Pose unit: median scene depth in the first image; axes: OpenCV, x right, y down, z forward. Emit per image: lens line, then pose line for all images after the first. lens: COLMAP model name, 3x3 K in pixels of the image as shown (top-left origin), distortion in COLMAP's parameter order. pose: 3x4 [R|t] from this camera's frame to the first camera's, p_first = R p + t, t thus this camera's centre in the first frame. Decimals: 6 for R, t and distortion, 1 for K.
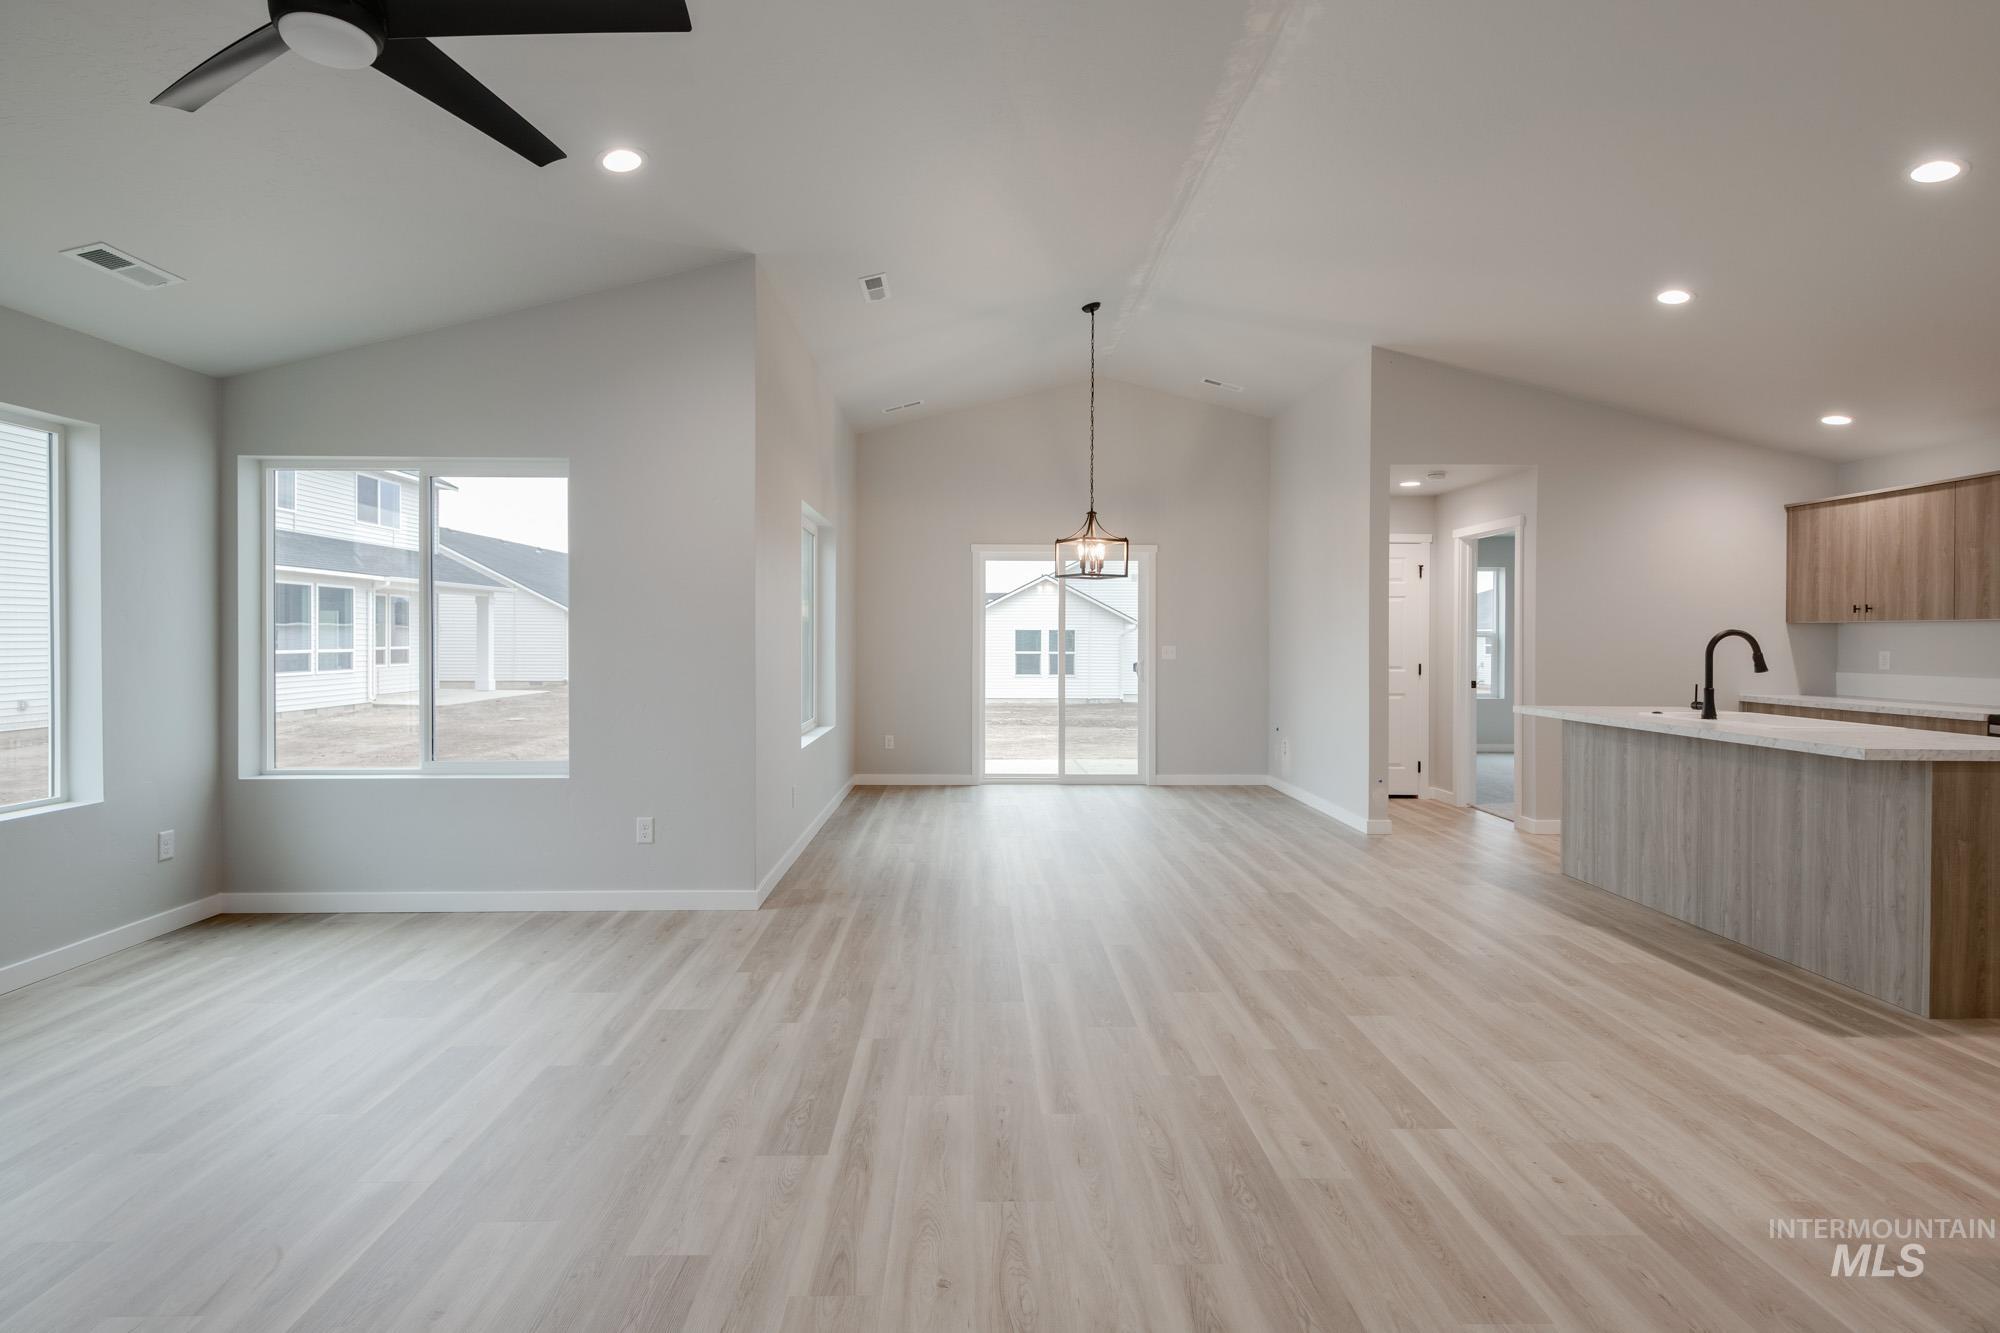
lens RADIAL K [[986.0, 0, 995.3], [0, 986.0, 641.9], [0, 0, 1]] dist [0.009654, -0.004392]
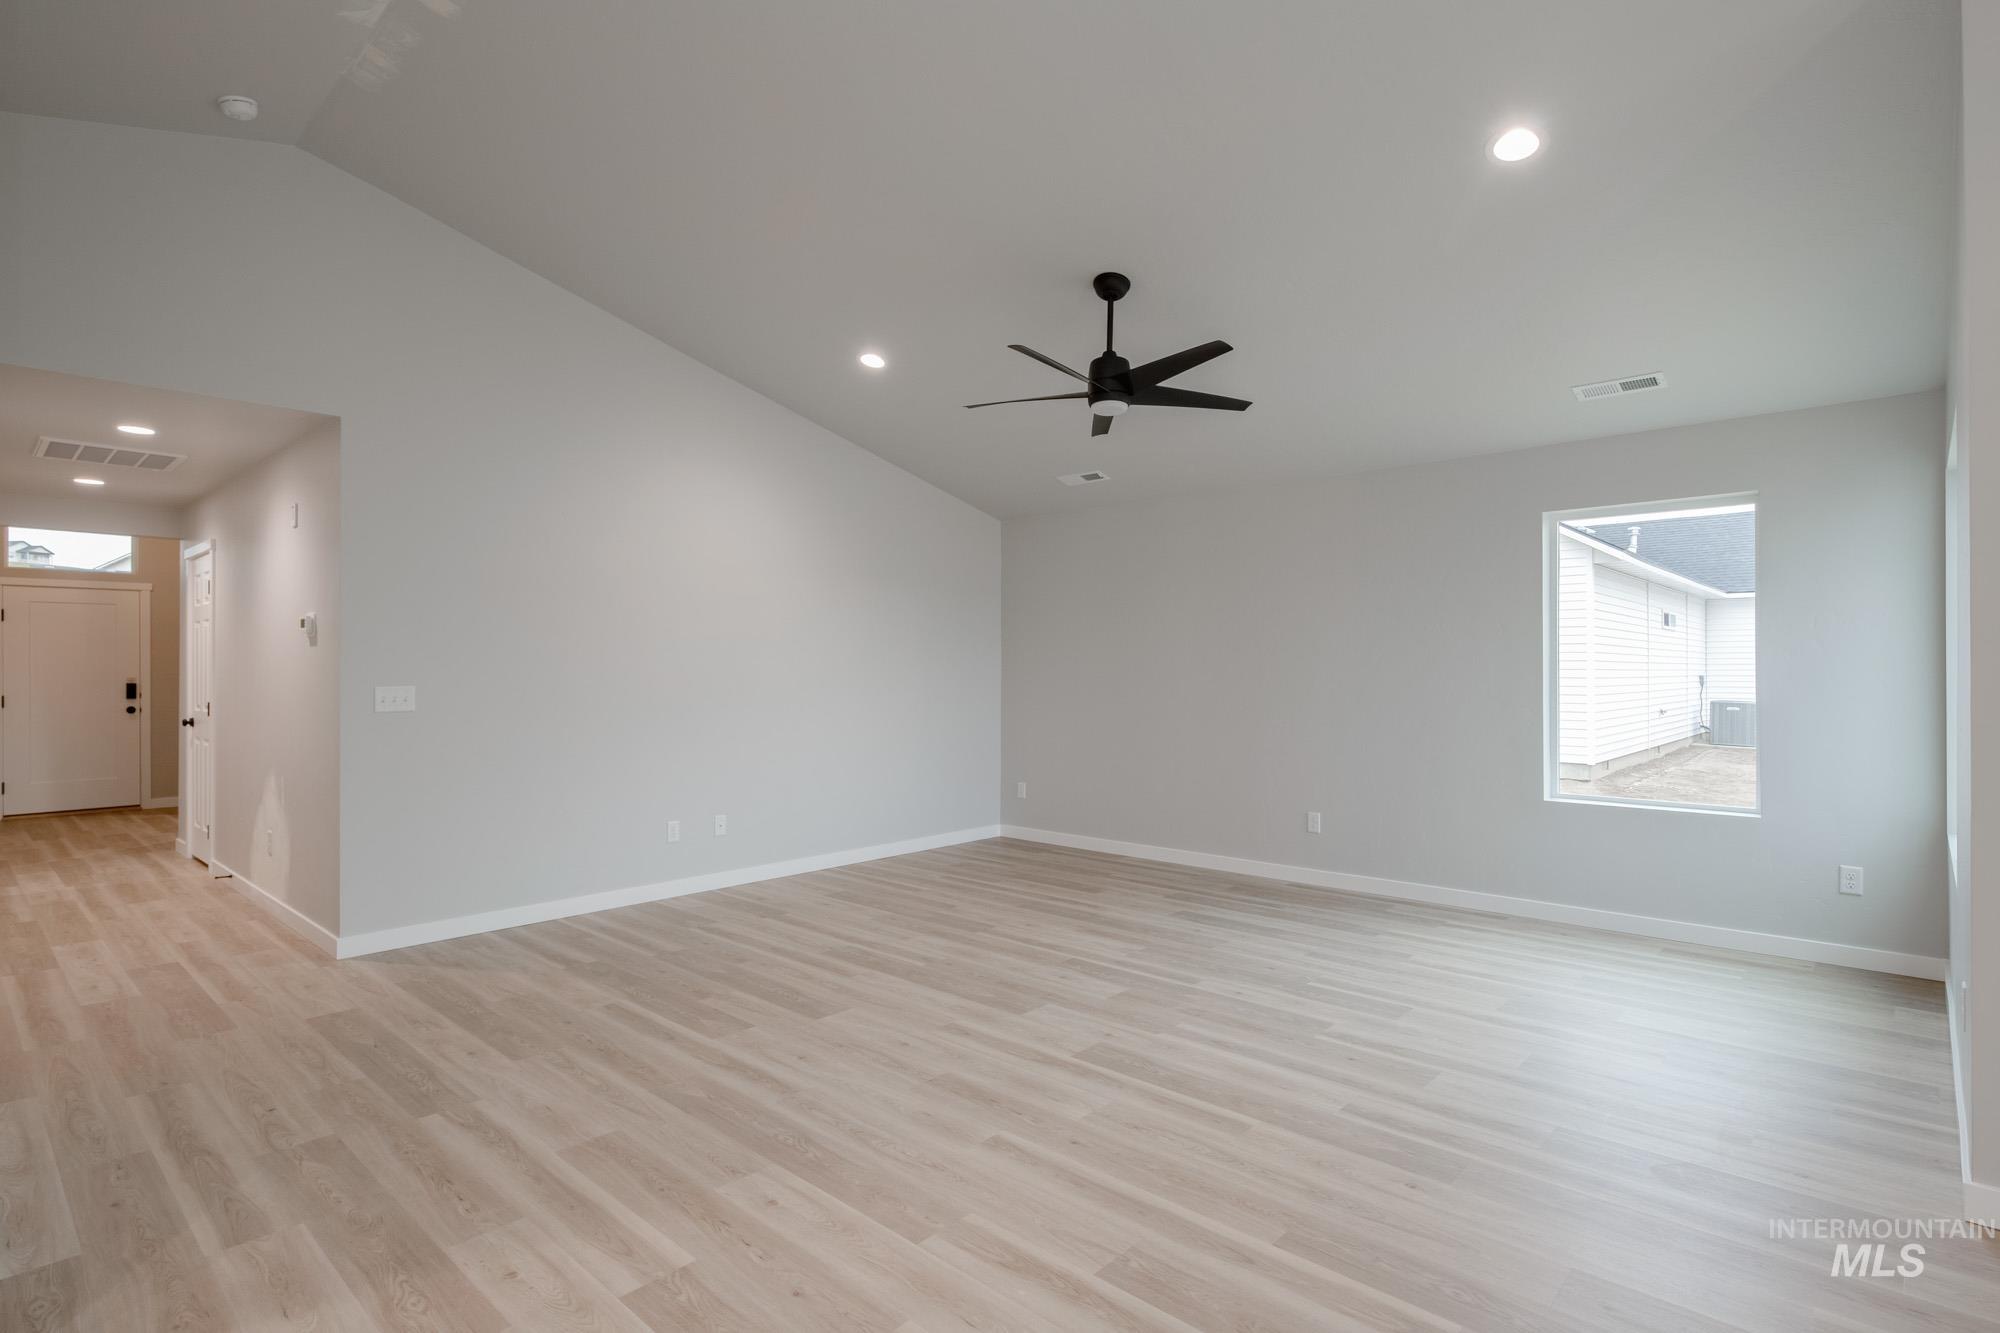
lens RADIAL K [[986.0, 0, 994.9], [0, 986.0, 675.7], [0, 0, 1]] dist [0.009654, -0.004392]
pose [[-0.698251, -0.000185, -0.715853, 0.399868], [-0.005340, 0.999973, 0.004950, -0.004185], [0.715833, 0.007279, -0.698233, 0.857088]]
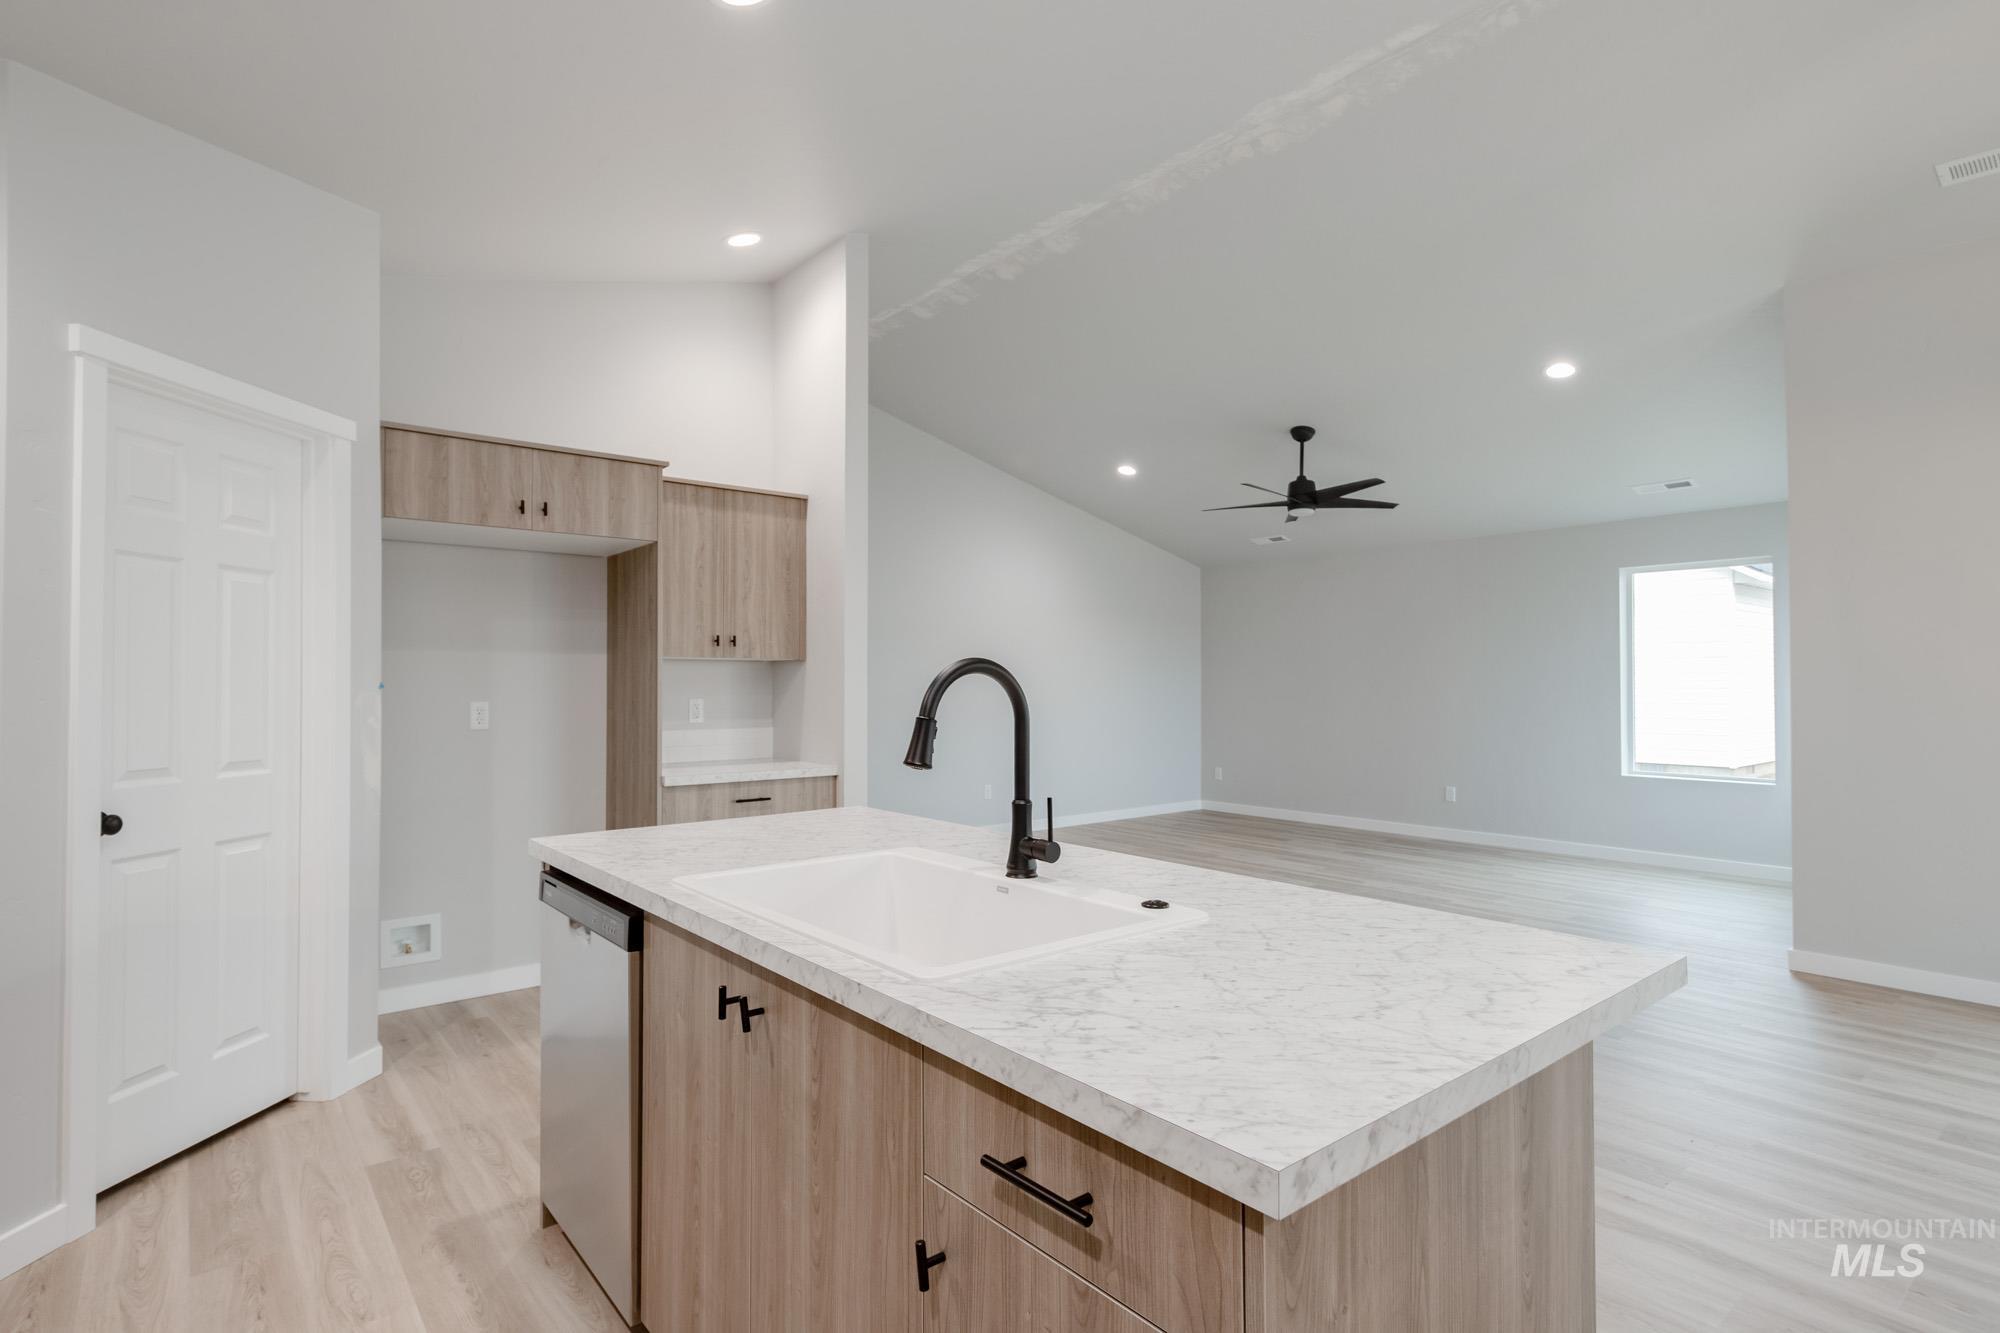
lens RADIAL K [[986.0, 0, 988.6], [0, 986.0, 678.4], [0, 0, 1]] dist [0.009654, -0.004392]
pose [[-0.796014, -0.005895, -0.605250, 0.835982], [-0.003838, 0.999982, -0.004692, -0.002297], [0.605267, -0.001412, -0.796022, 1.118456]]
